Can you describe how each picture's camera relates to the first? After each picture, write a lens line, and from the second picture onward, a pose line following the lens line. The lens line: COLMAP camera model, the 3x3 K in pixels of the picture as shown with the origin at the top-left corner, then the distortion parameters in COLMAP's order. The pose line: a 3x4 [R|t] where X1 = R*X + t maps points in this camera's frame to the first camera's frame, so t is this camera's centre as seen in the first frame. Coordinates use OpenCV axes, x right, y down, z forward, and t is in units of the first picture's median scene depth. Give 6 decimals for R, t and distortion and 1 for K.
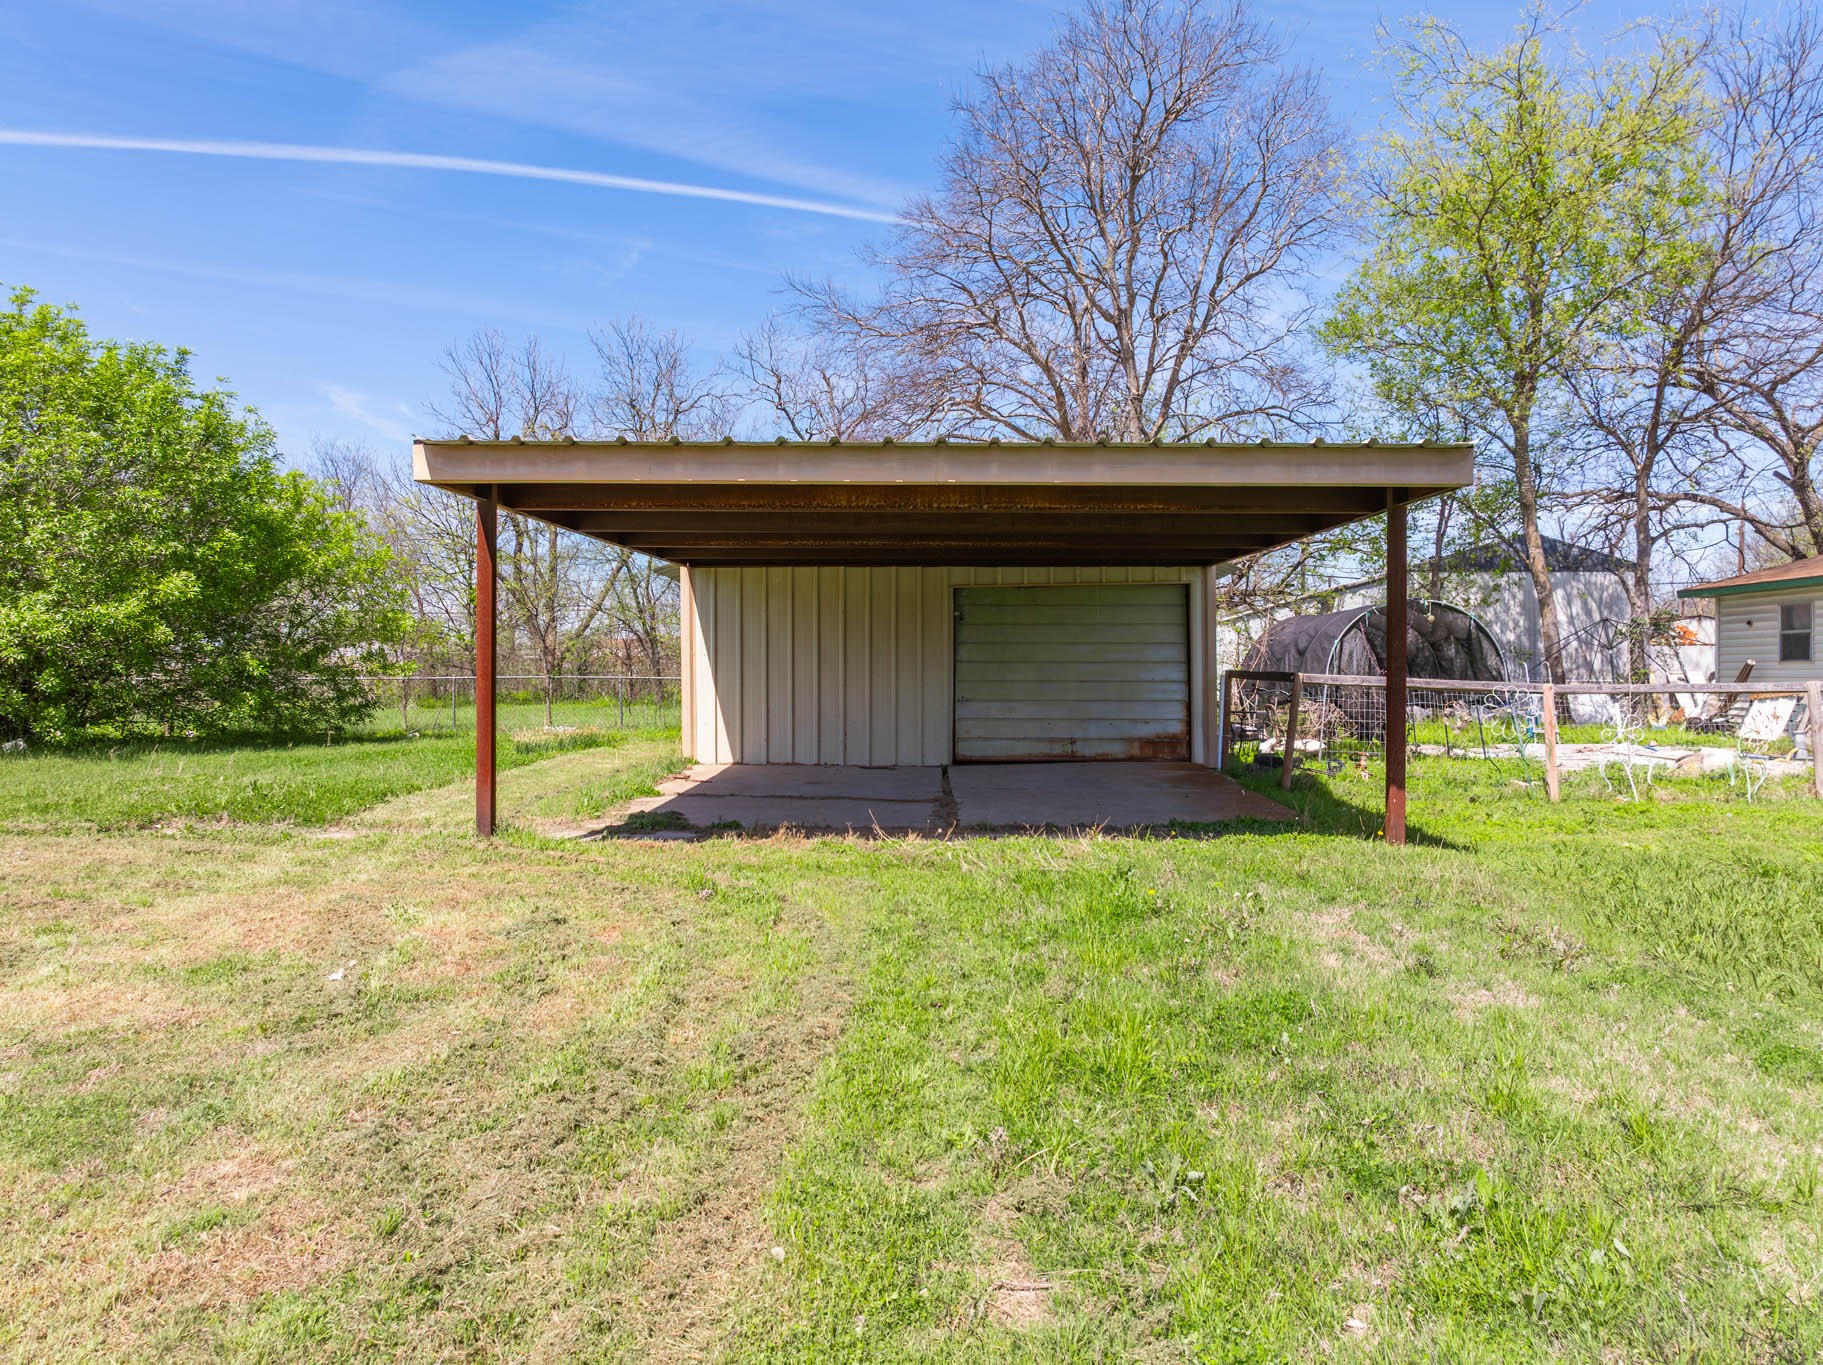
lens RADIAL K [[1278.2, 0, 913.0], [0, 1278.2, 675.1], [0, 0, 1]] dist [-0.021665, 0.005094]
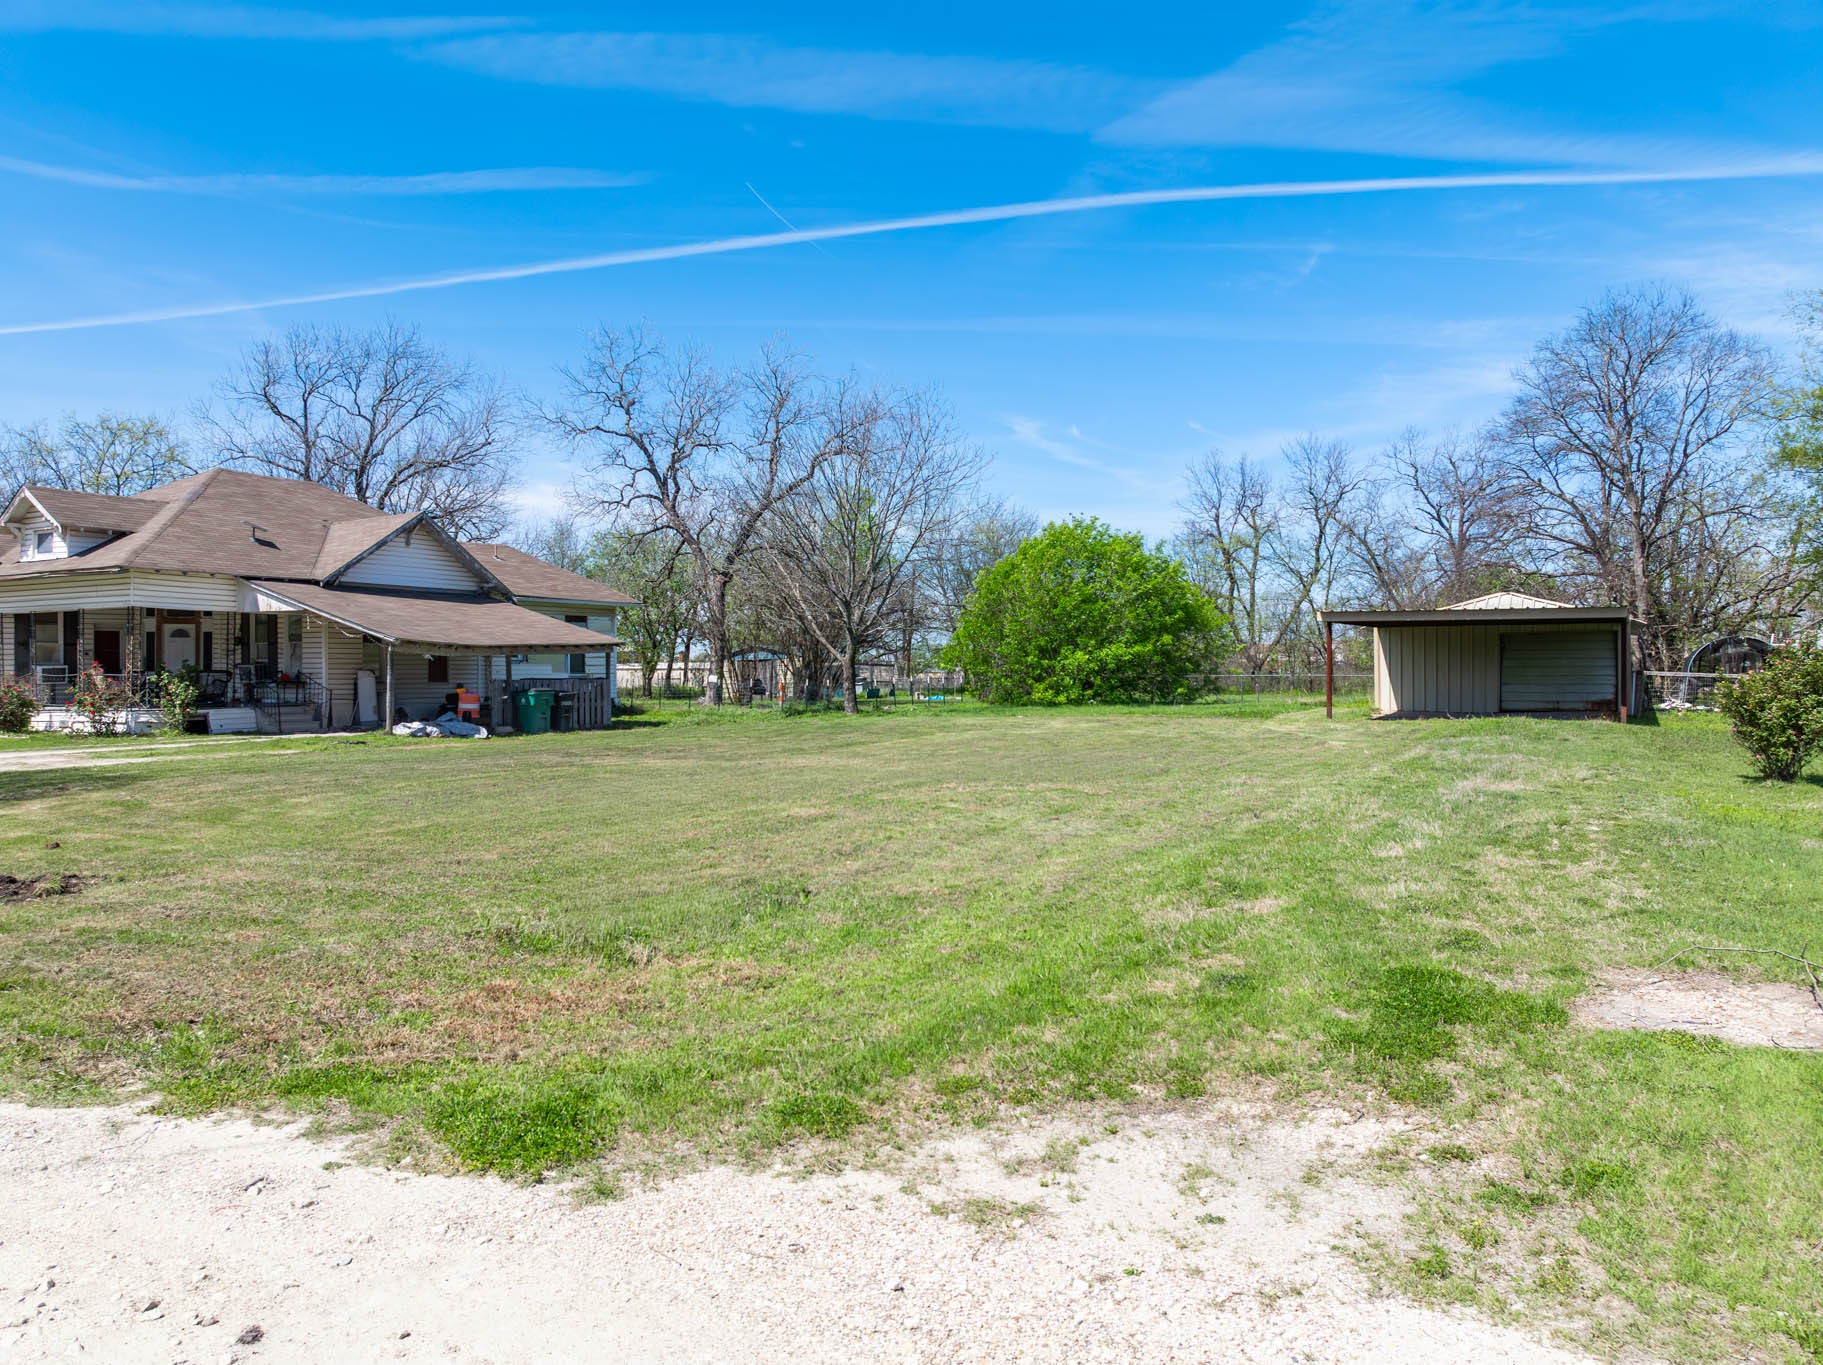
lens RADIAL K [[1278.2, 0, 910.8], [0, 1278.2, 685.4], [0, 0, 1]] dist [-0.021665, 0.005094]
pose [[0.886552, 0.000731, -0.462629, 0.142428], [0.002029, 0.999983, 0.005469, 0.007462], [0.462625, -0.005788, 0.886535, -1.423668]]
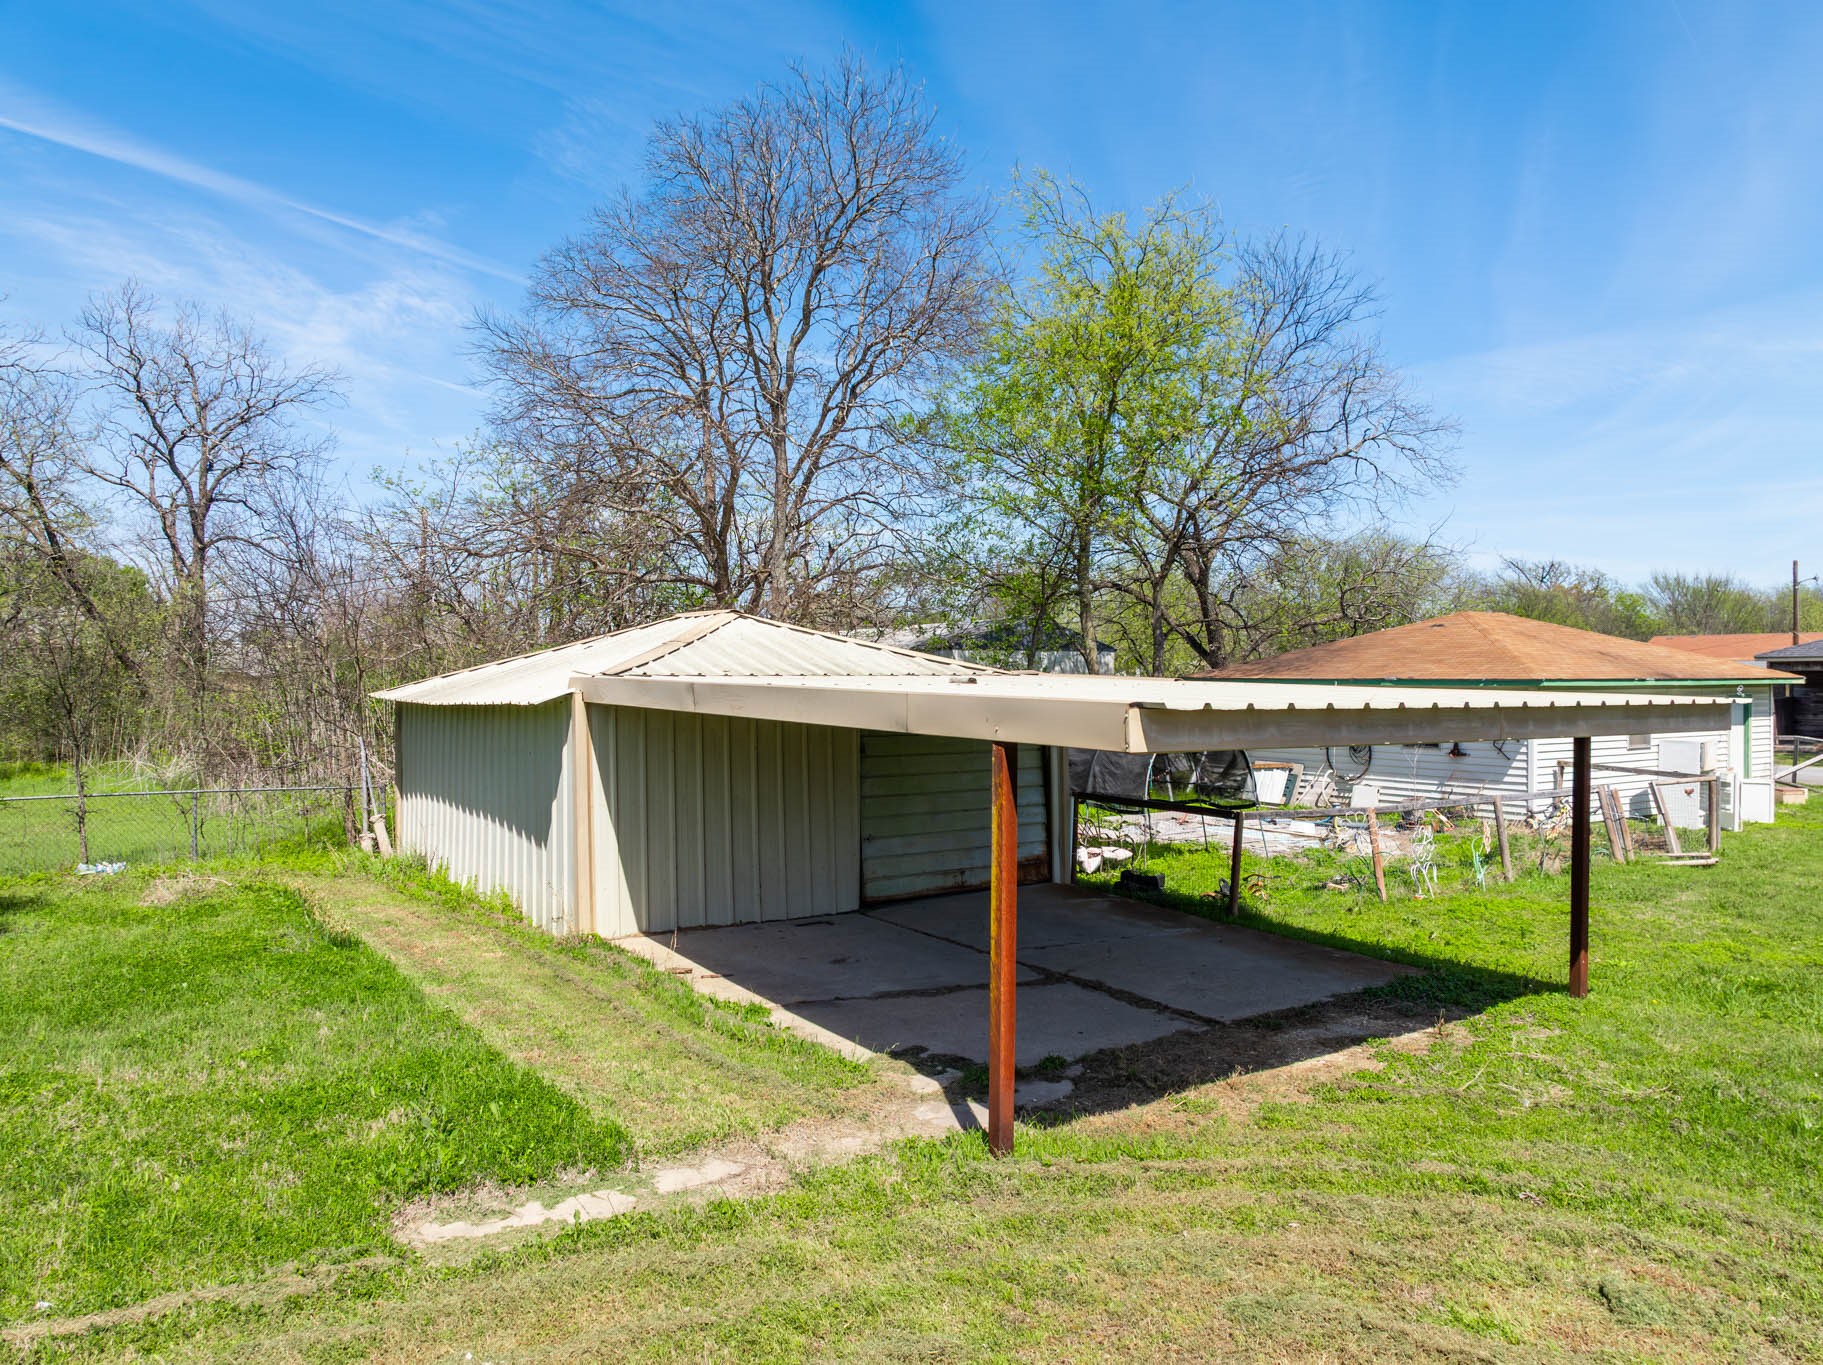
lens RADIAL K [[1278.2, 0, 906.4], [0, 1278.2, 676.6], [0, 0, 1]] dist [-0.021665, 0.005094]
pose [[0.814541, -0.000653, 0.580106, -0.462731], [0.000181, 1.000000, 0.000870, -0.095861], [-0.580106, -0.000604, 0.814540, 0.202745]]
